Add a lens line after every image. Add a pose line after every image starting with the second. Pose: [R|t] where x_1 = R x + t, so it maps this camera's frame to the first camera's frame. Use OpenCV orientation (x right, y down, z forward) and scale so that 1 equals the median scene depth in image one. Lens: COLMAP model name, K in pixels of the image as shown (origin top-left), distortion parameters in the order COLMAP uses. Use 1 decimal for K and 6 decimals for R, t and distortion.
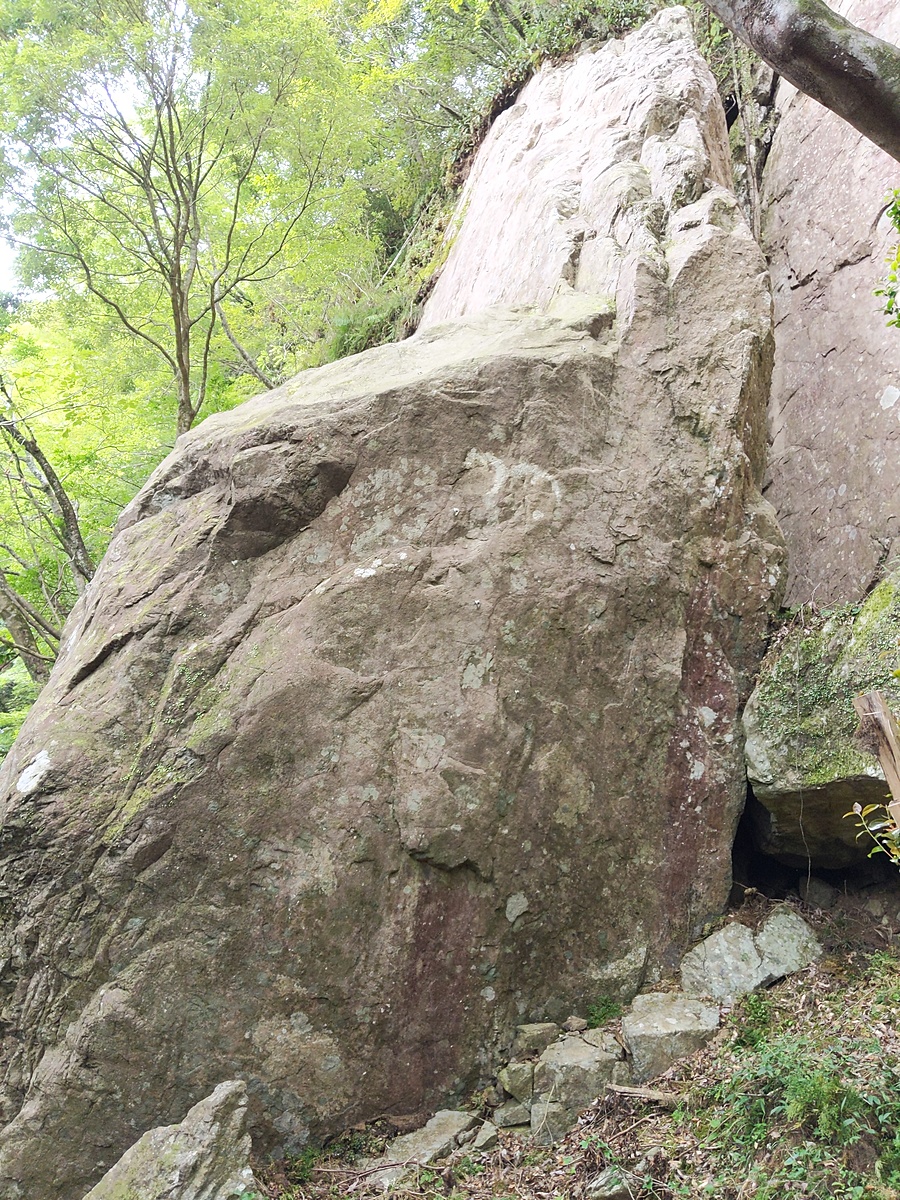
lens RADIAL K [[947.9, 0, 448.3], [0, 947.9, 596.3], [0, 0, 1]] dist [0.011242, -0.002372]
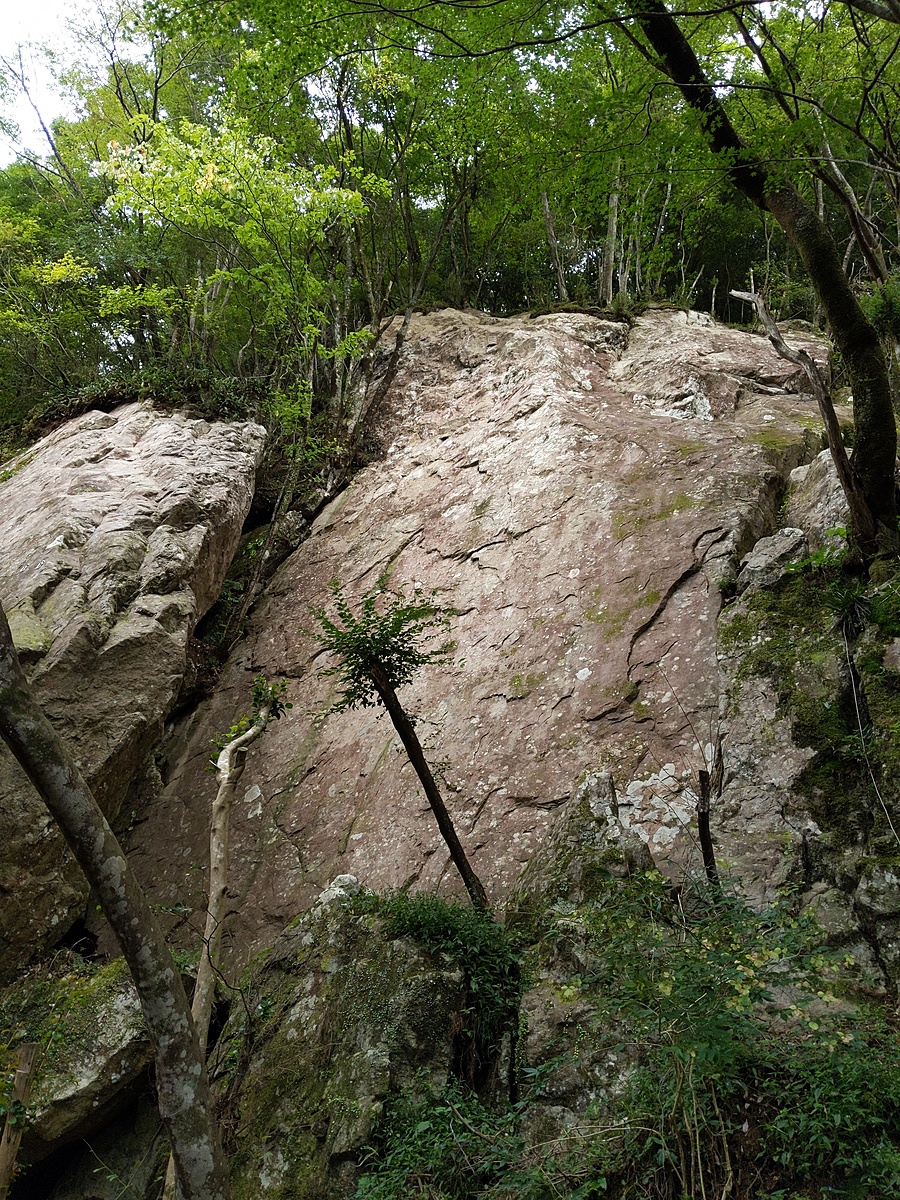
lens RADIAL K [[947.9, 0, 453.1], [0, 947.9, 608.9], [0, 0, 1]] dist [0.011242, -0.002372]
pose [[0.776146, 0.471654, 0.418497, 0.041125], [-0.339935, 0.871974, -0.352286, -0.087458], [-0.531076, 0.131164, 0.837111, -0.245541]]
